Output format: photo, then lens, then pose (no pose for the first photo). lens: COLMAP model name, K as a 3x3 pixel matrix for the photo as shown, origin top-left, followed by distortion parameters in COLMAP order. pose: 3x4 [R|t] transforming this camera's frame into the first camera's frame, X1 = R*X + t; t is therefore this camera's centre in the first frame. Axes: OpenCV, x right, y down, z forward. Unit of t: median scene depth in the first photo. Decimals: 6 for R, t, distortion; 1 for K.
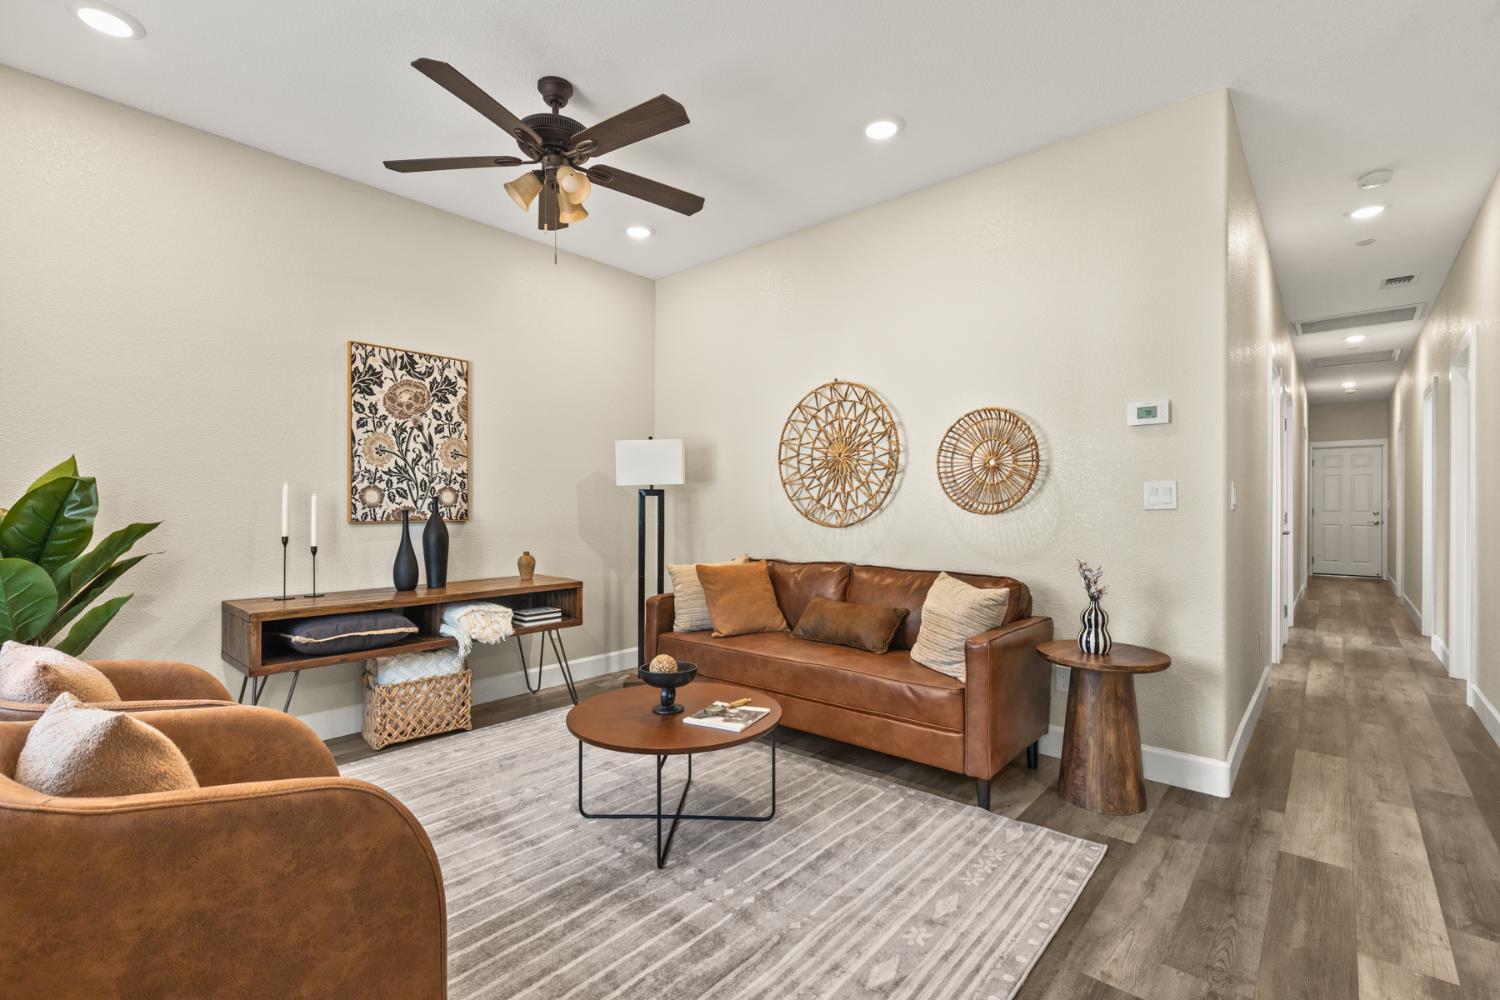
lens RADIAL K [[675.8, 0, 753.6], [0, 675.8, 502.2], [0, 0, 1]] dist [0.011719, -0.000458]
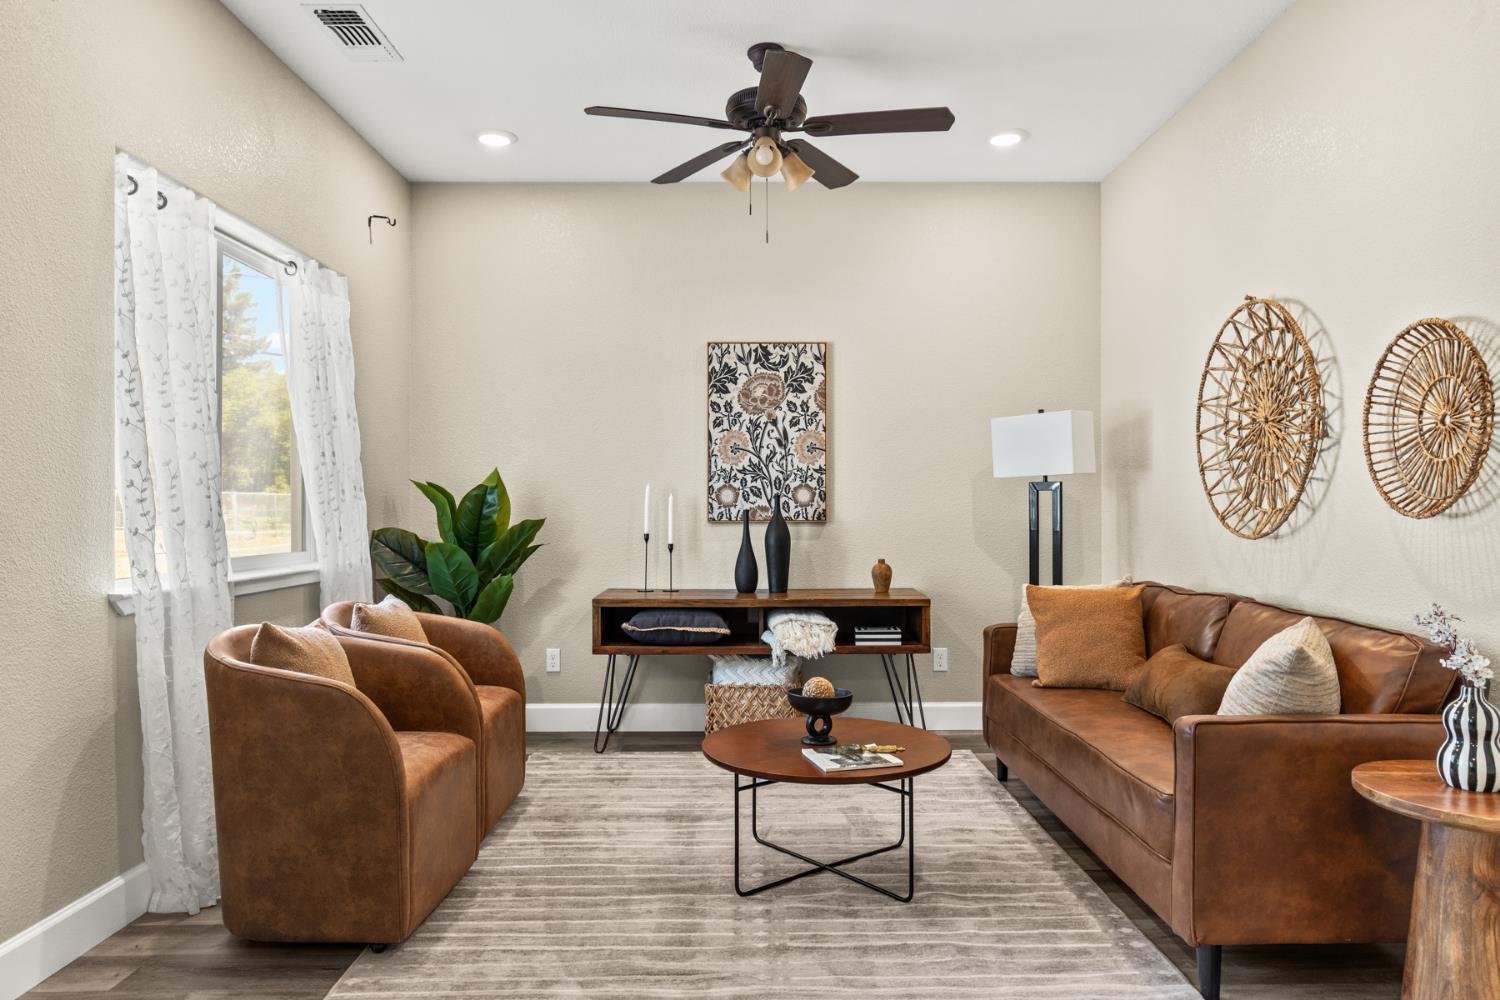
lens RADIAL K [[989.2, 0, 744.4], [0, 989.2, 502.6], [0, 0, 1]] dist [-0.005821, 0.000694]
pose [[0.655801, -0.004252, -0.754922, 0.536583], [0.006013, 0.999982, -0.000409, 0.002057], [0.754910, -0.004271, 0.655815, 0.073288]]
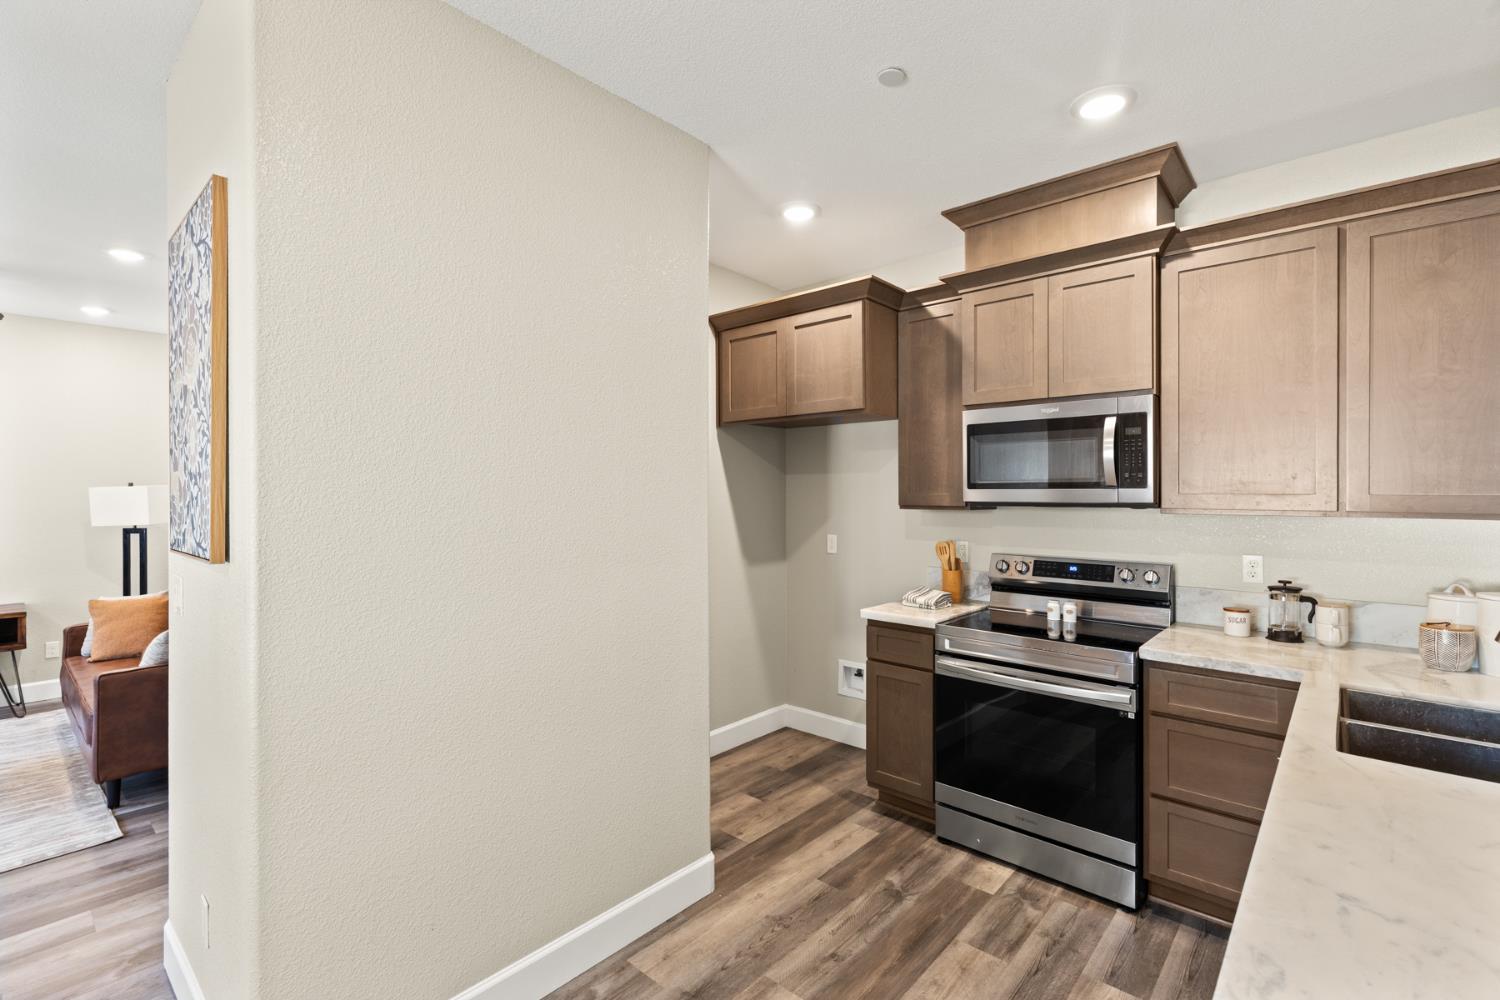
lens RADIAL K [[675.8, 0, 747.1], [0, 675.8, 502.6], [0, 0, 1]] dist [0.011719, -0.000458]
pose [[0.999809, -0.006054, -0.018589, 1.122287], [0.006341, 0.999861, 0.015449, -0.091410], [0.018493, -0.015564, 0.999708, -0.175579]]
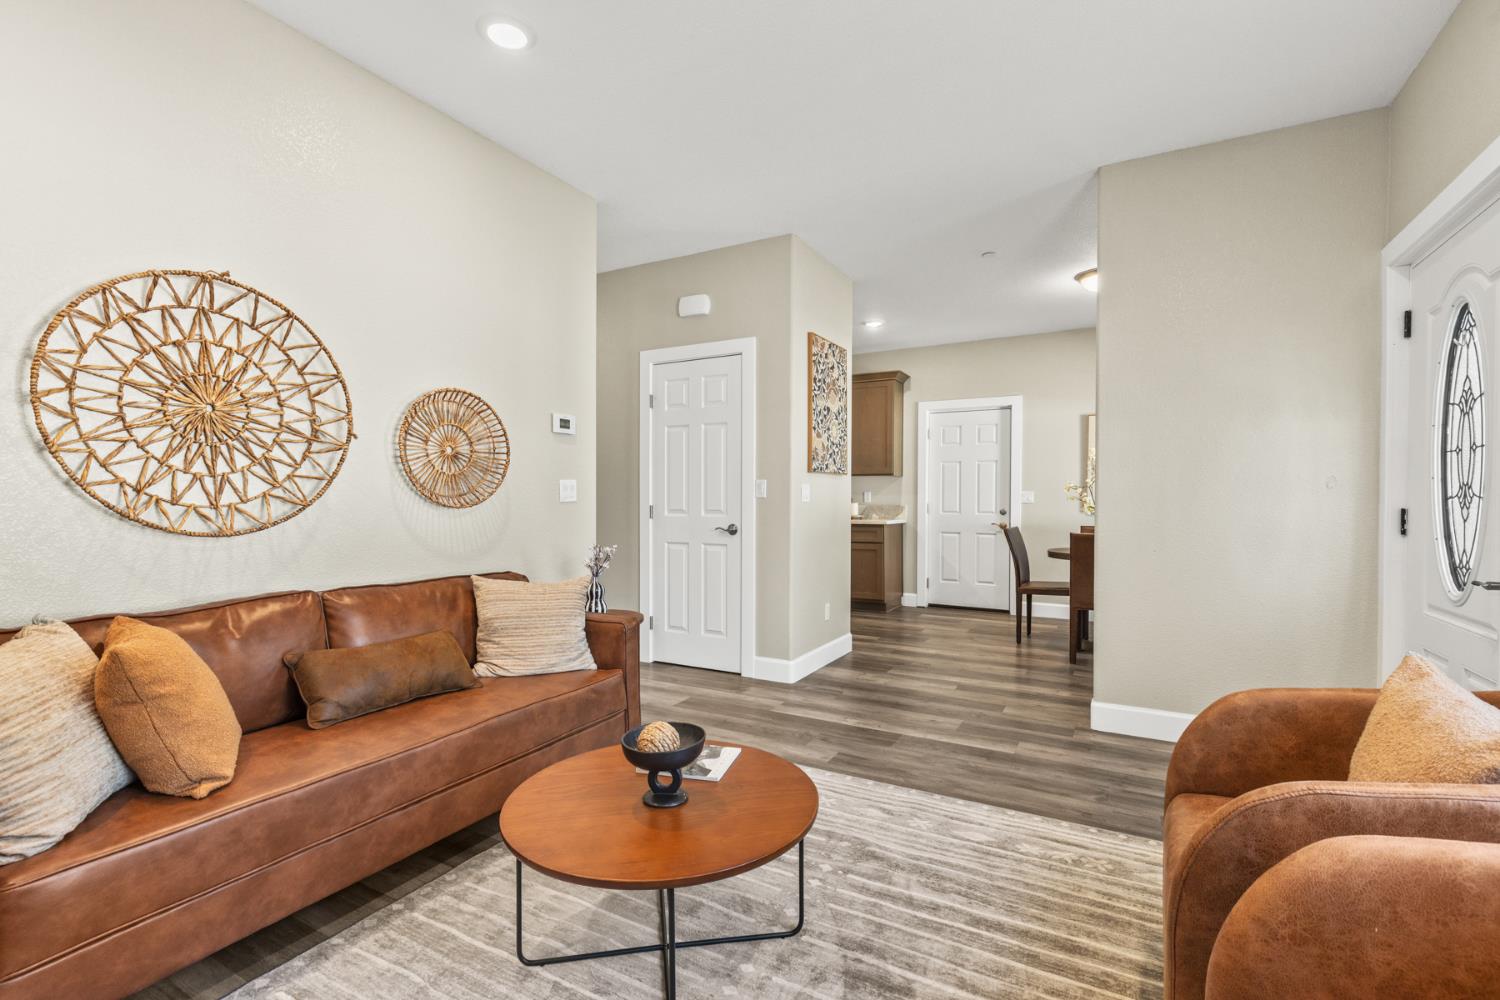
lens RADIAL K [[675.8, 0, 754.8], [0, 675.8, 506.7], [0, 0, 1]] dist [0.011719, -0.000458]
pose [[-0.216545, -0.010185, 0.976220, -0.566956], [-0.004348, 0.999946, 0.009468, 0.005225], [-0.976263, -0.002194, -0.216577, 0.747980]]
